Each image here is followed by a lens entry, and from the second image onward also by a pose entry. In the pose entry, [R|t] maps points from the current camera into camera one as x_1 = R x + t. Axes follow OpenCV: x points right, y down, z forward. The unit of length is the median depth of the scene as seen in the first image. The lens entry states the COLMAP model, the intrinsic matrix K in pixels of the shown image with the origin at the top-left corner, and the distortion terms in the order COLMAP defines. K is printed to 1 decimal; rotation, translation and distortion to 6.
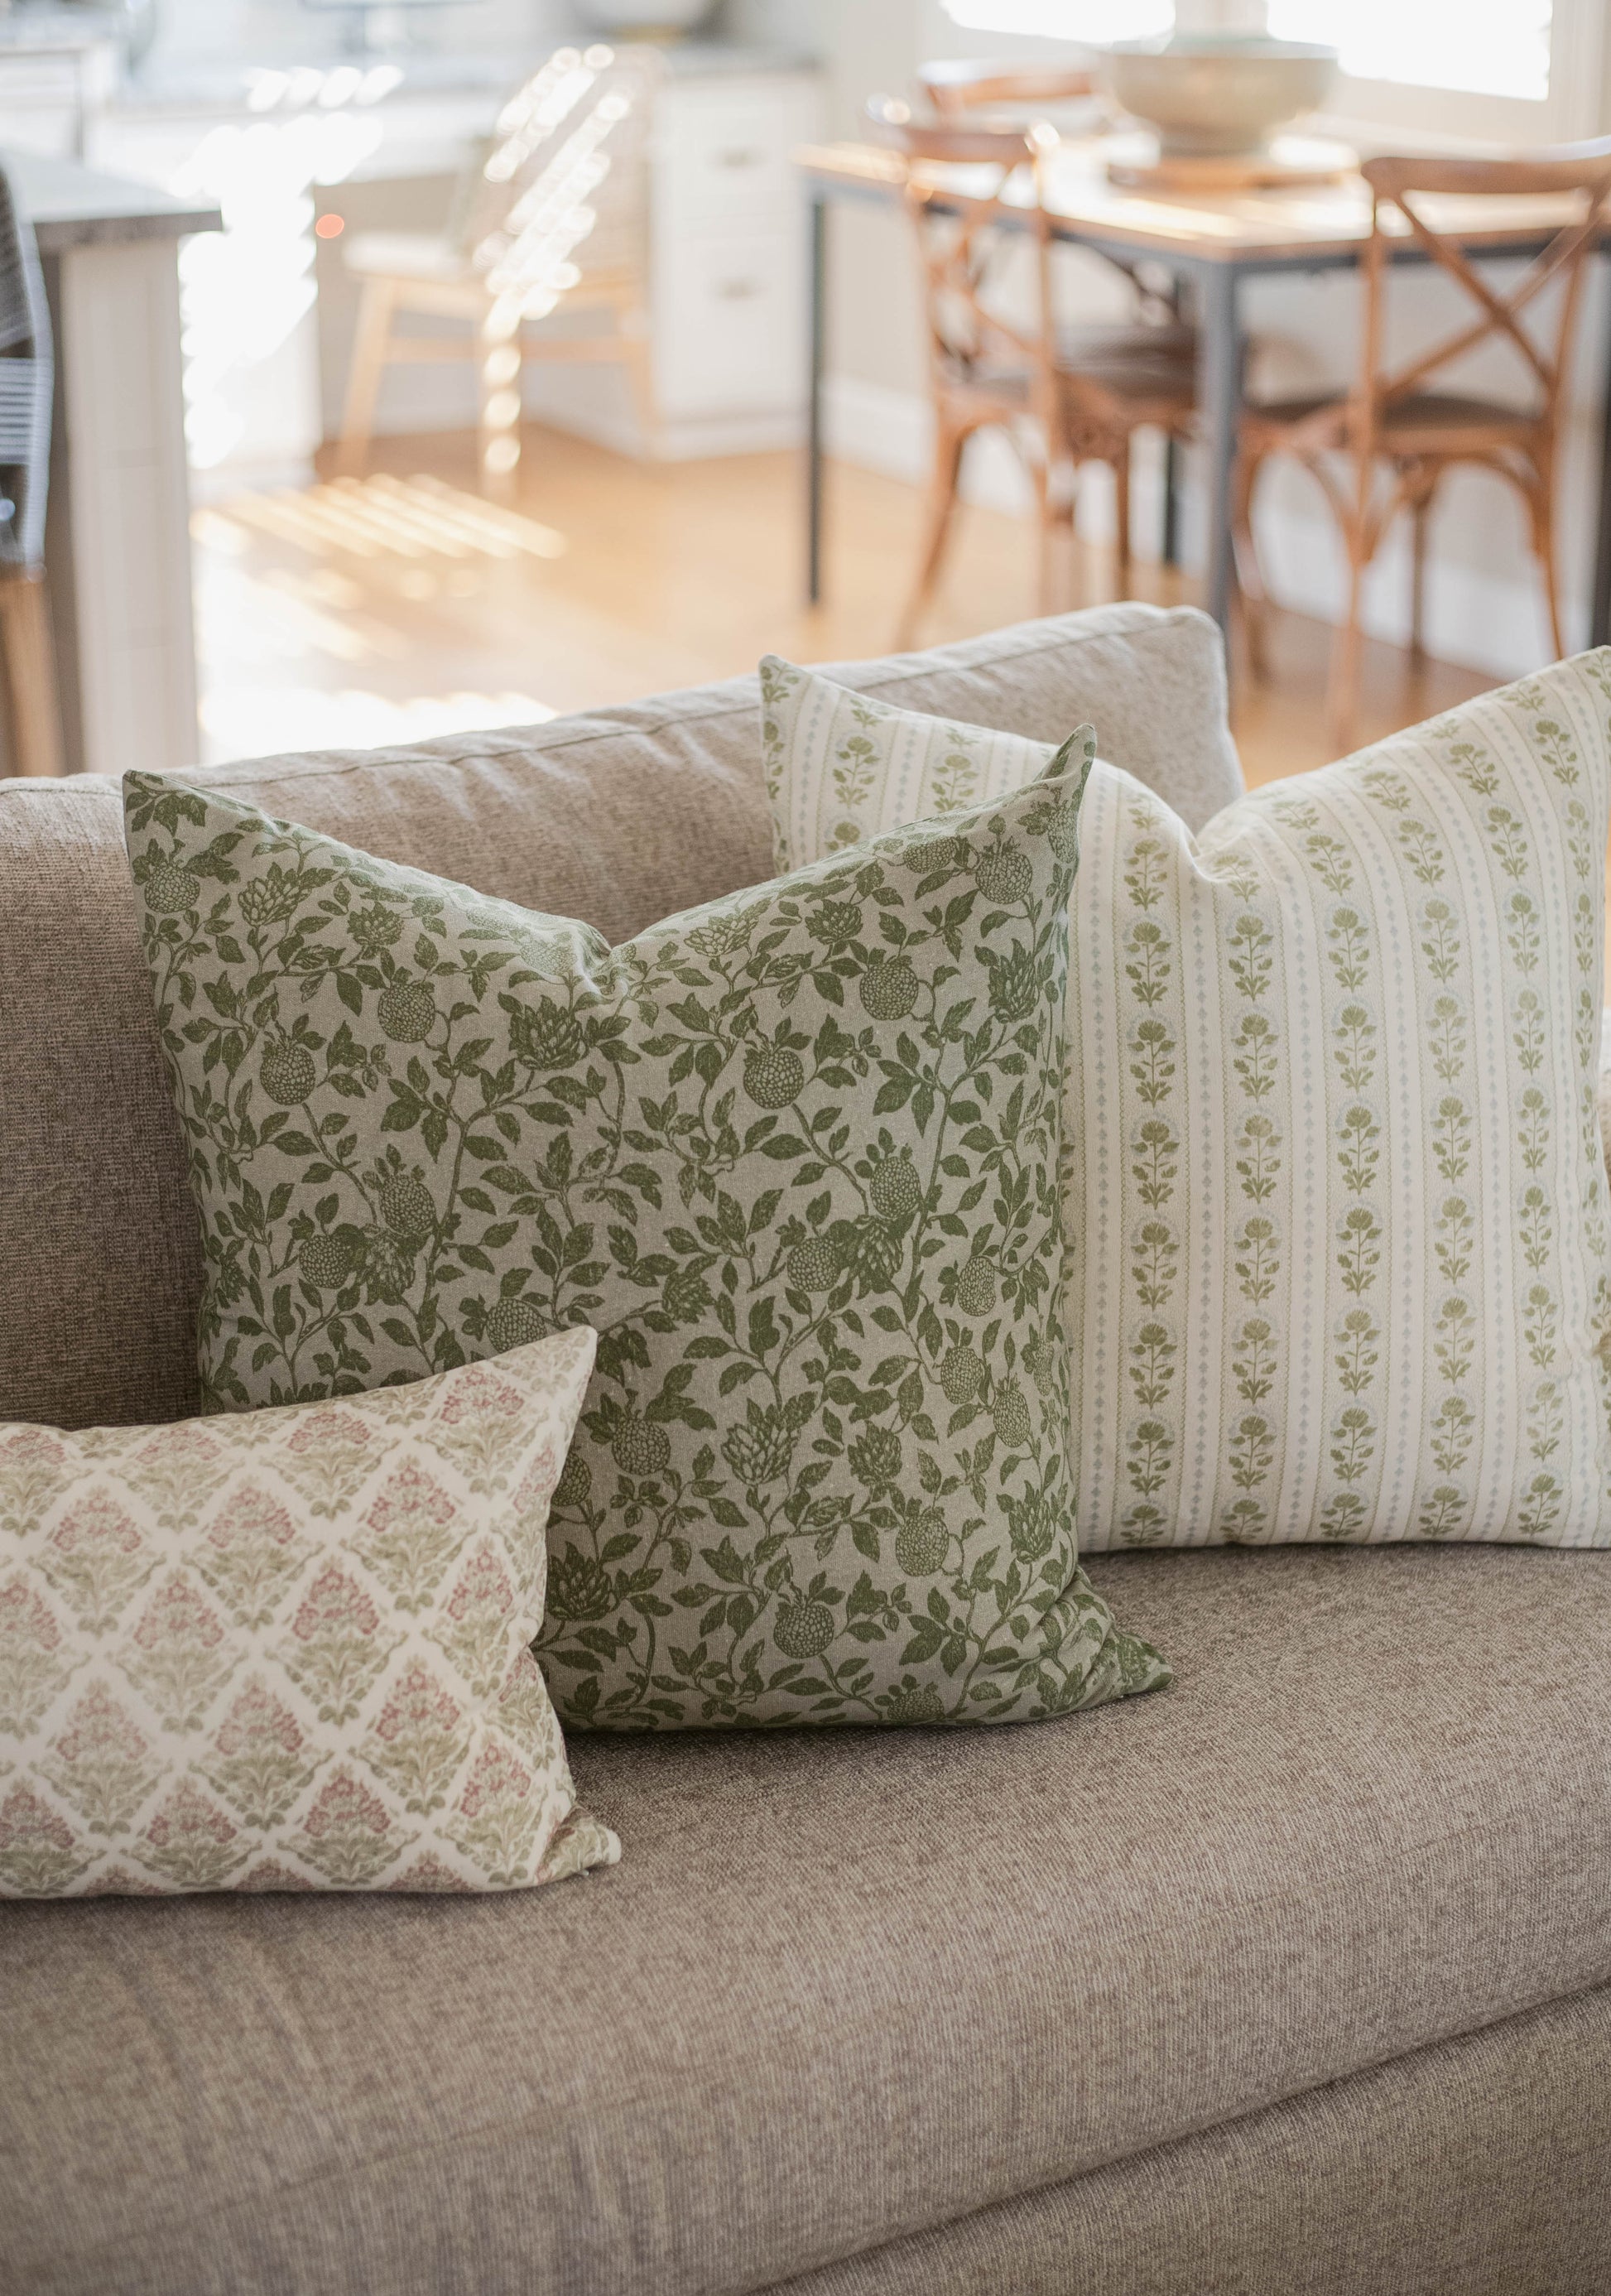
lens RADIAL K [[3817.2, 0, 793.7], [0, 3817.2, 1171.6], [0, 0, 1]] dist [-0.114956, 0.000000]
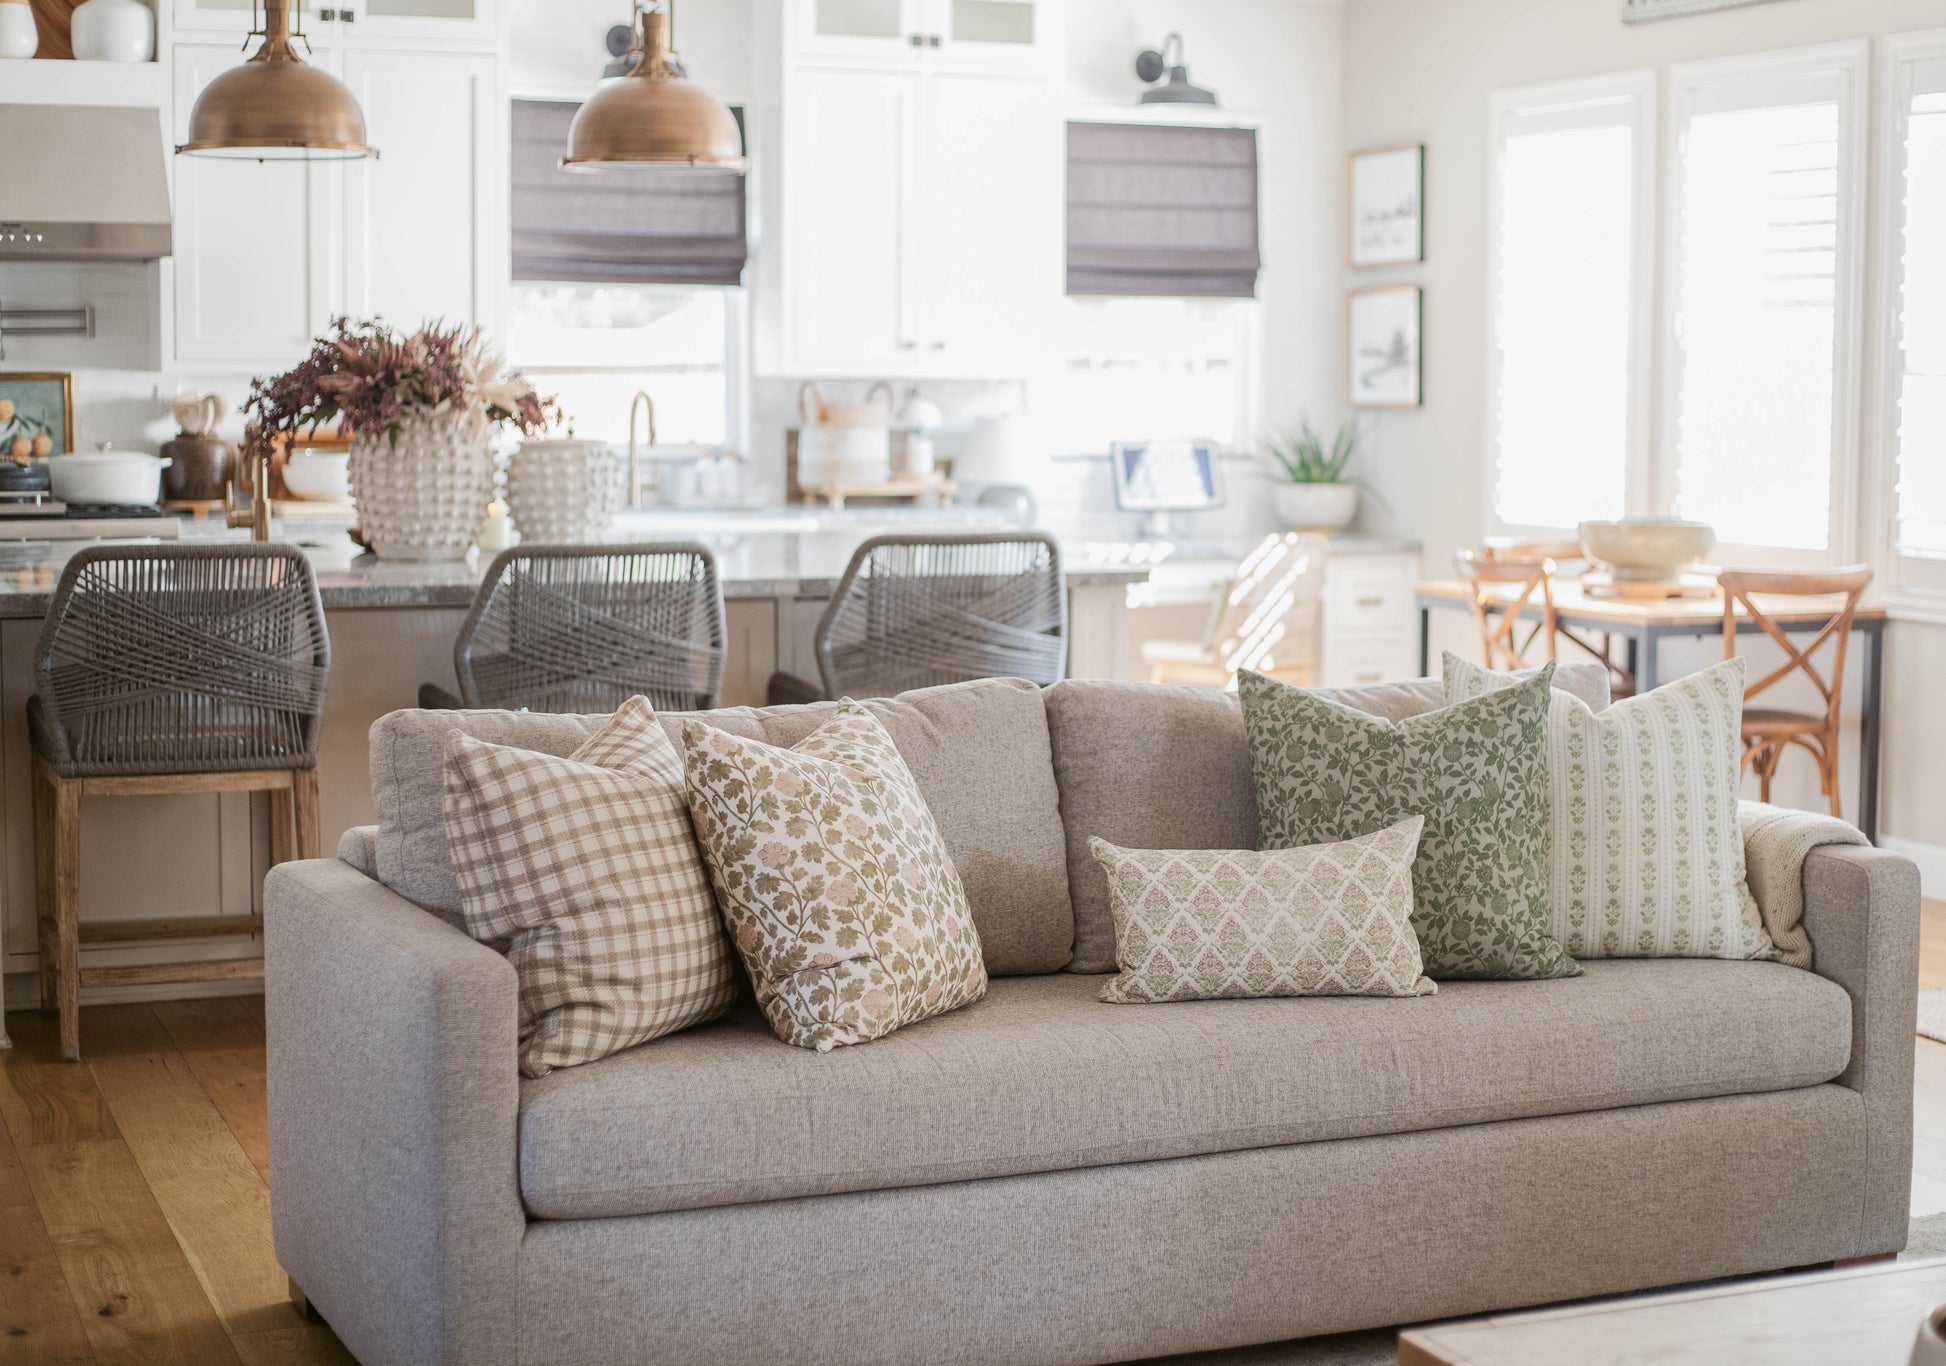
lens RADIAL K [[3192.9, 0, 1065.0], [0, 3192.9, 616.5], [0, 0, 1]] dist [-0.095818, 0.000000]
pose [[0.995682, 0.012742, -0.091956, -0.082013], [-0.038361, 0.958485, -0.282550, 0.614164], [0.084539, 0.284858, 0.954835, -1.546864]]
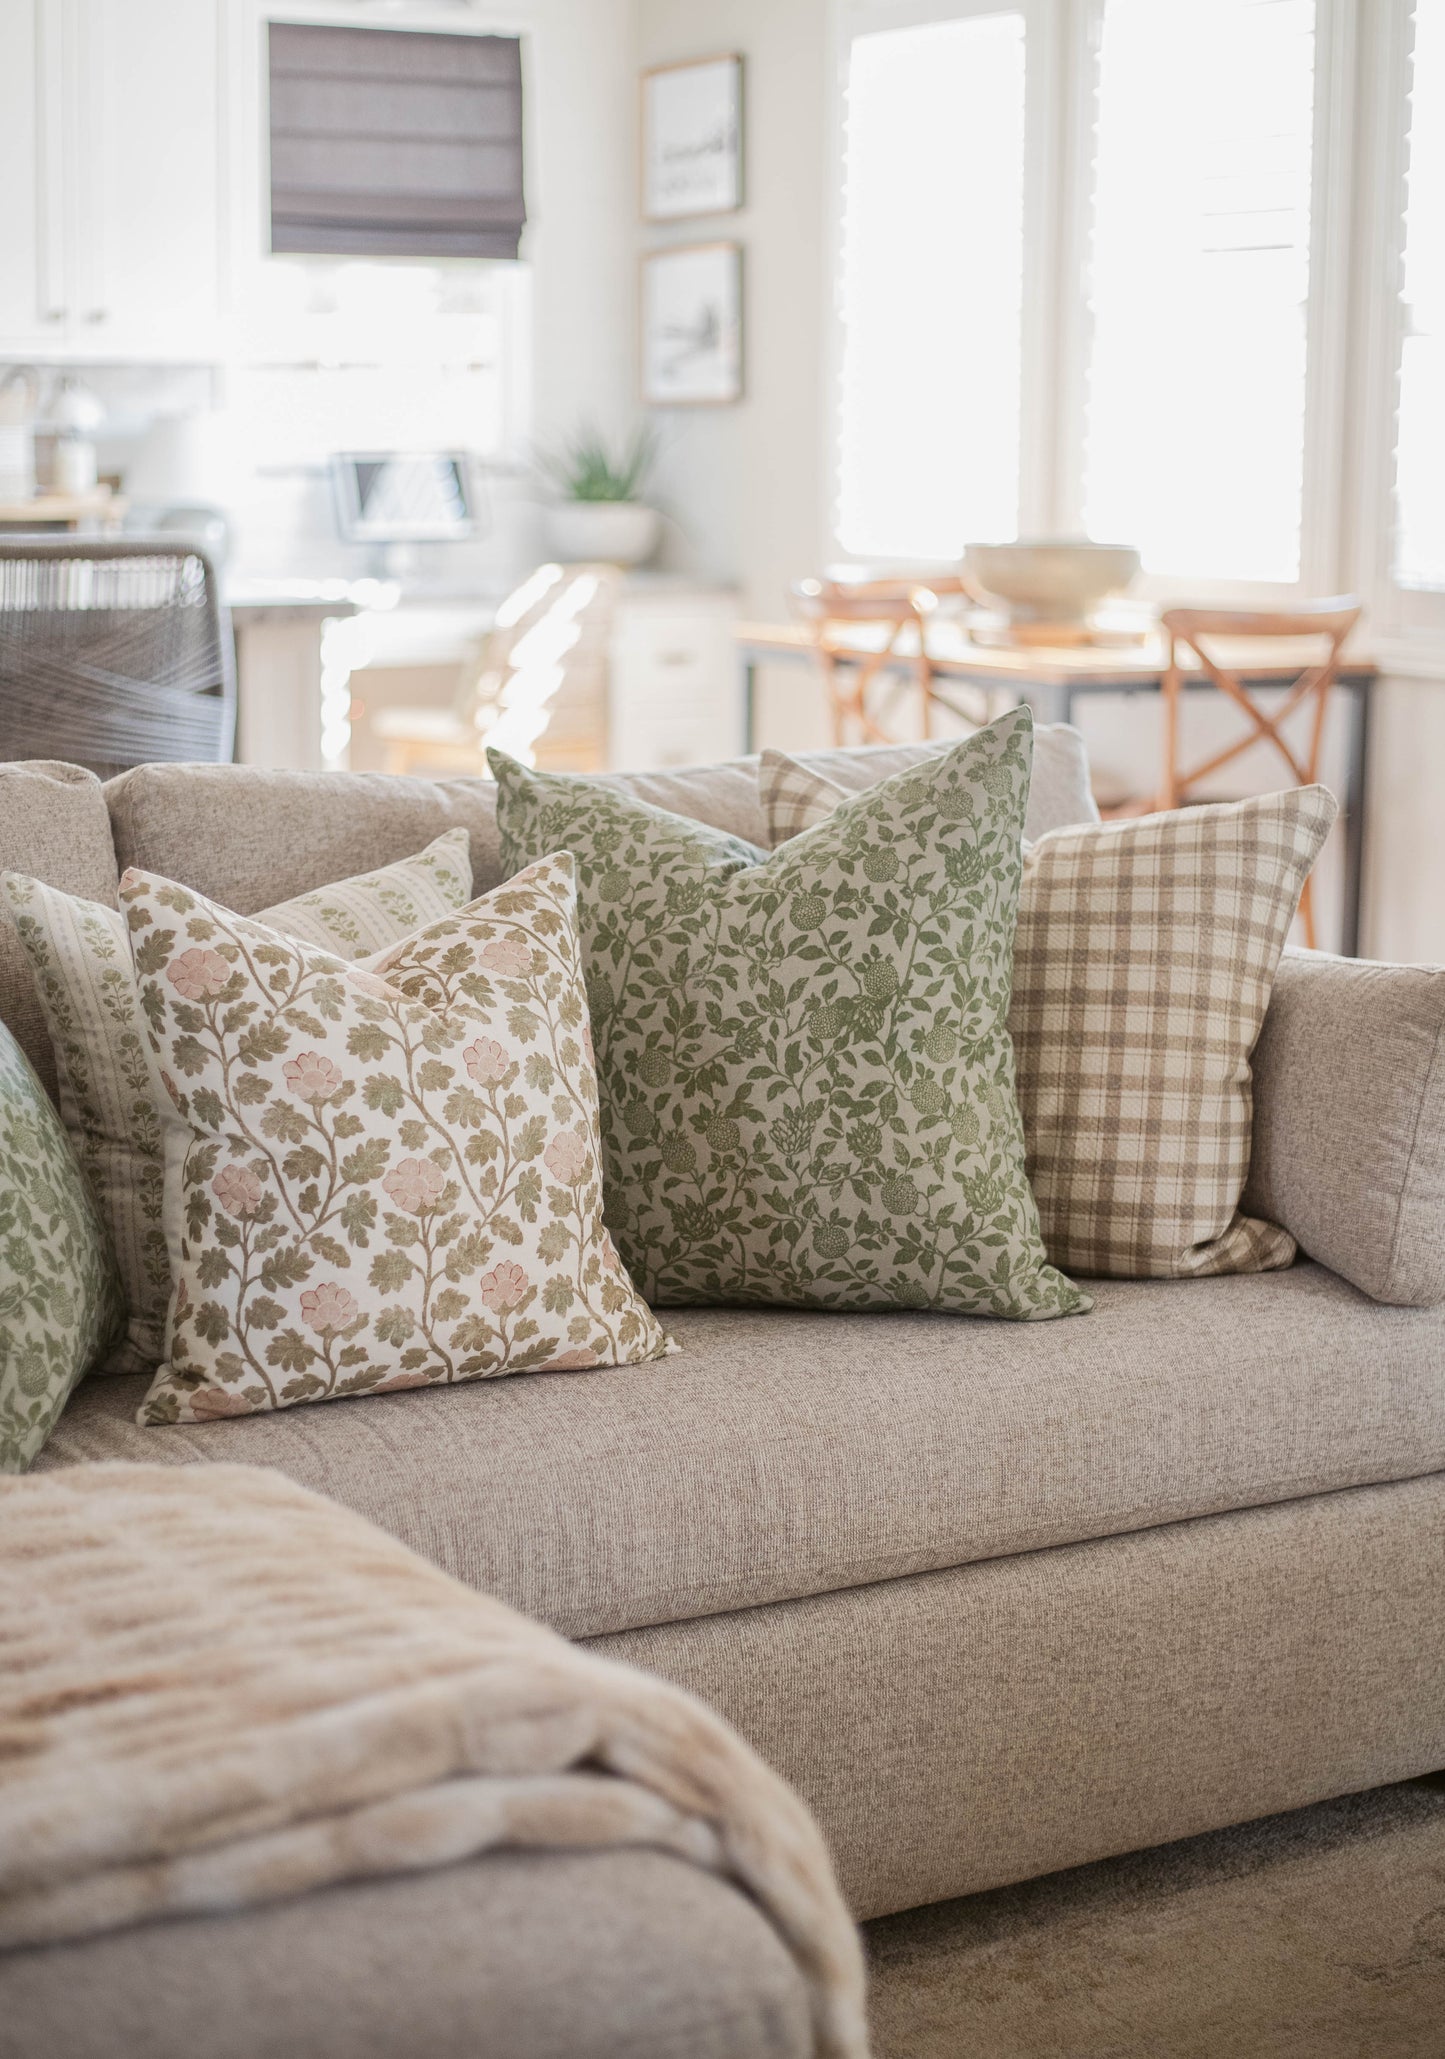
lens RADIAL K [[3378.3, 0, 713.8], [0, 3378.3, 1063.3], [0, 0, 1]] dist [-0.095818, 0.000000]
pose [[0.999817, 0.004822, 0.018534, -0.093574], [-0.001431, 0.983887, -0.178786, 0.319509], [-0.019097, 0.178726, 0.983713, -0.475128]]
